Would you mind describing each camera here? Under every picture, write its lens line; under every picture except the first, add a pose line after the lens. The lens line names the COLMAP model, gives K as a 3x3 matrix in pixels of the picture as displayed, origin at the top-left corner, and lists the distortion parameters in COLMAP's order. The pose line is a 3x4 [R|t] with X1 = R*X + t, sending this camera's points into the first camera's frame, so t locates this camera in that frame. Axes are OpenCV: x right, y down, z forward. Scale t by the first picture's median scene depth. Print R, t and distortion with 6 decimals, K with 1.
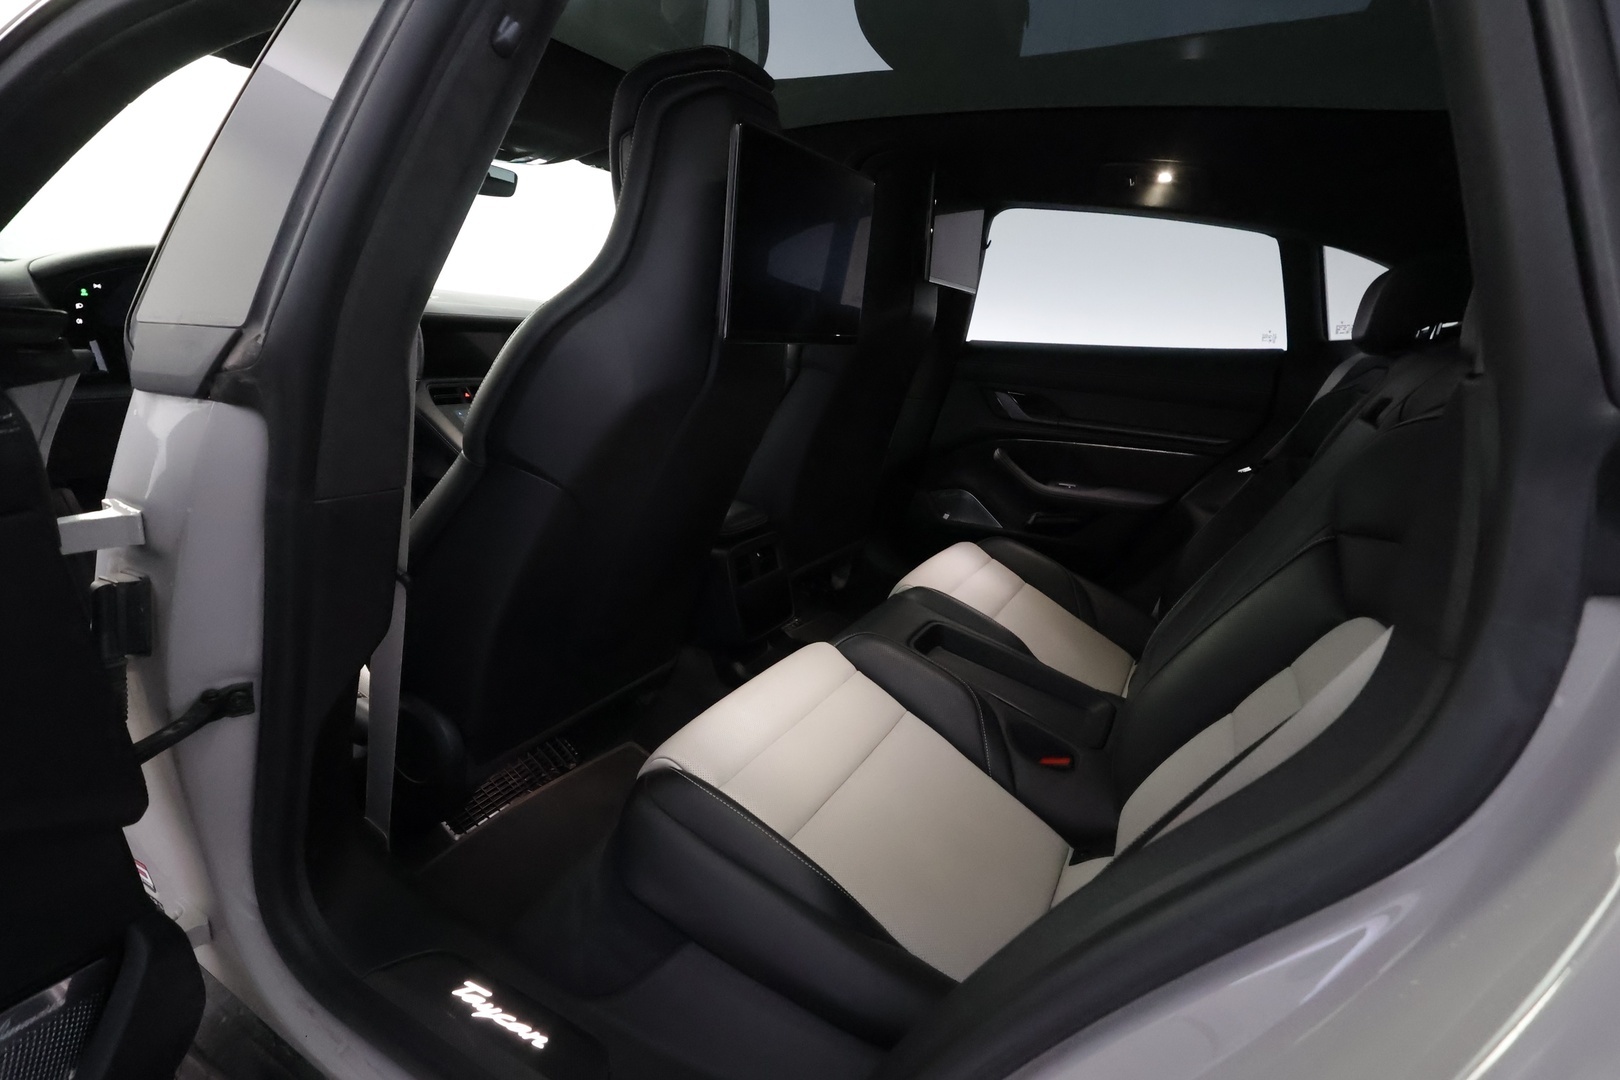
lens RADIAL K [[745.3, 0, 811.9], [0, 745.3, 540.1], [0, 0, 1]] dist [-0.001156, 0.000963]
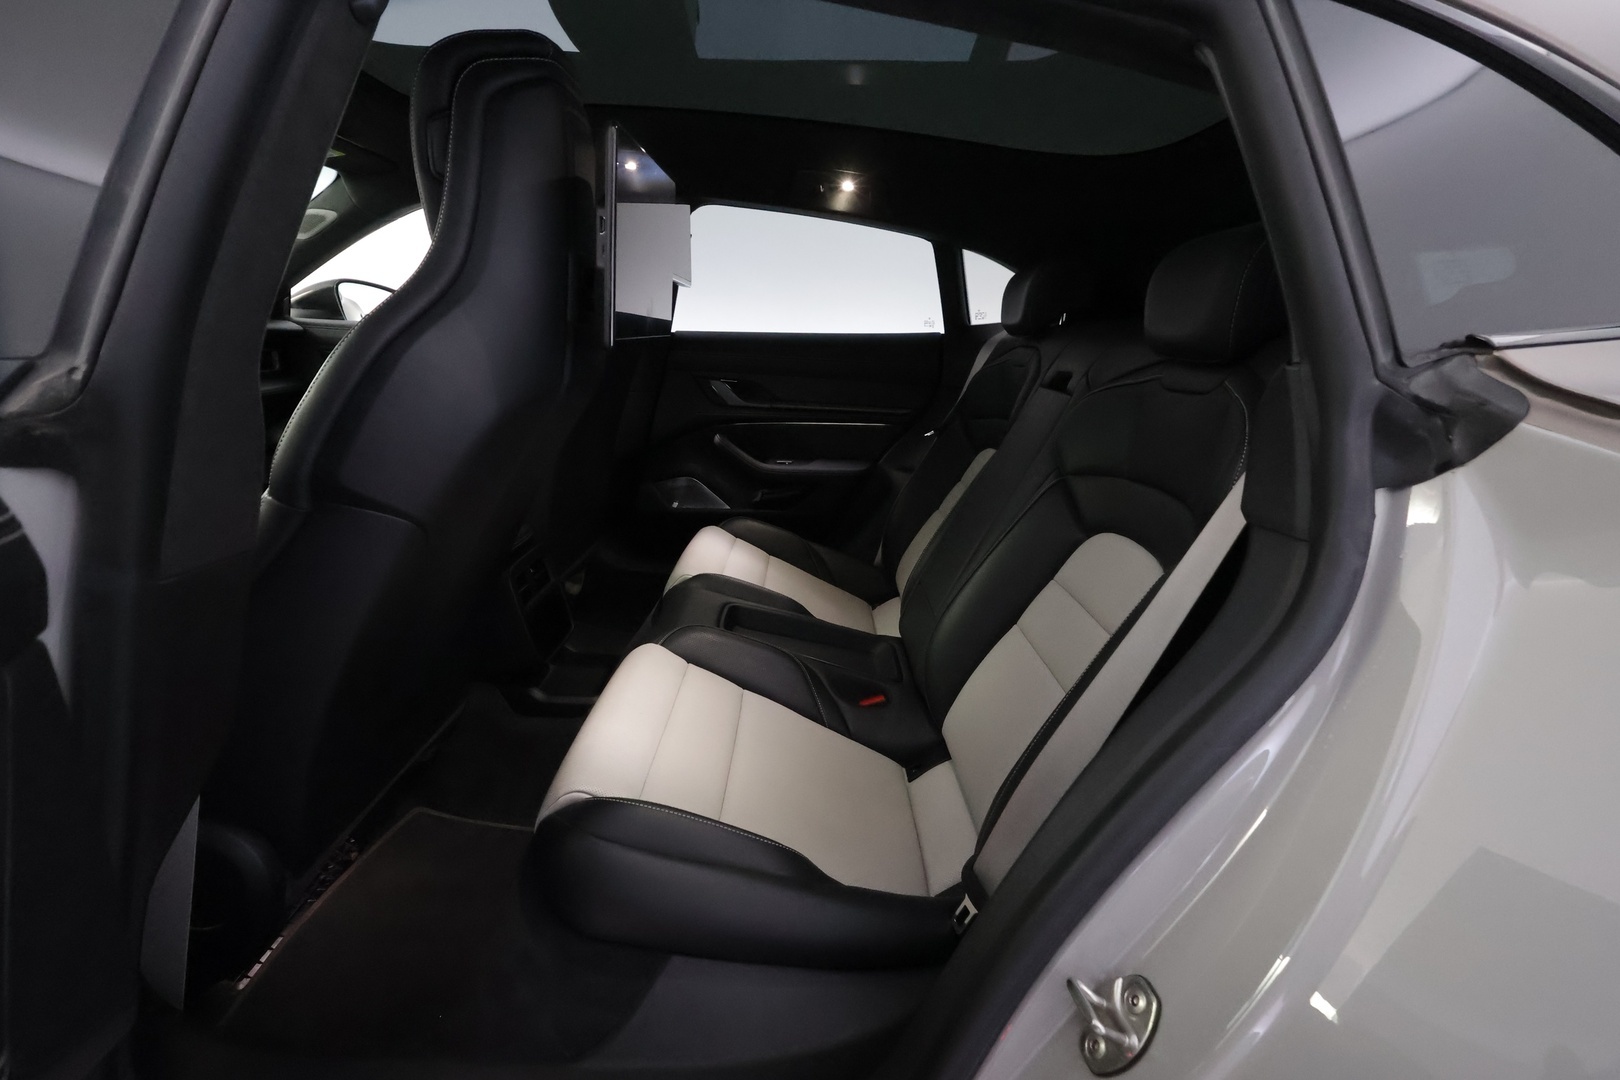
lens RADIAL K [[745.3, 0, 817.8], [0, 745.3, 542.0], [0, 0, 1]] dist [-0.001156, 0.000963]
pose [[0.876352, -0.153107, 0.456689, -0.171385], [0.142785, 0.988095, 0.057269, -0.017007], [-0.460020, 0.015020, 0.887781, 0.010331]]
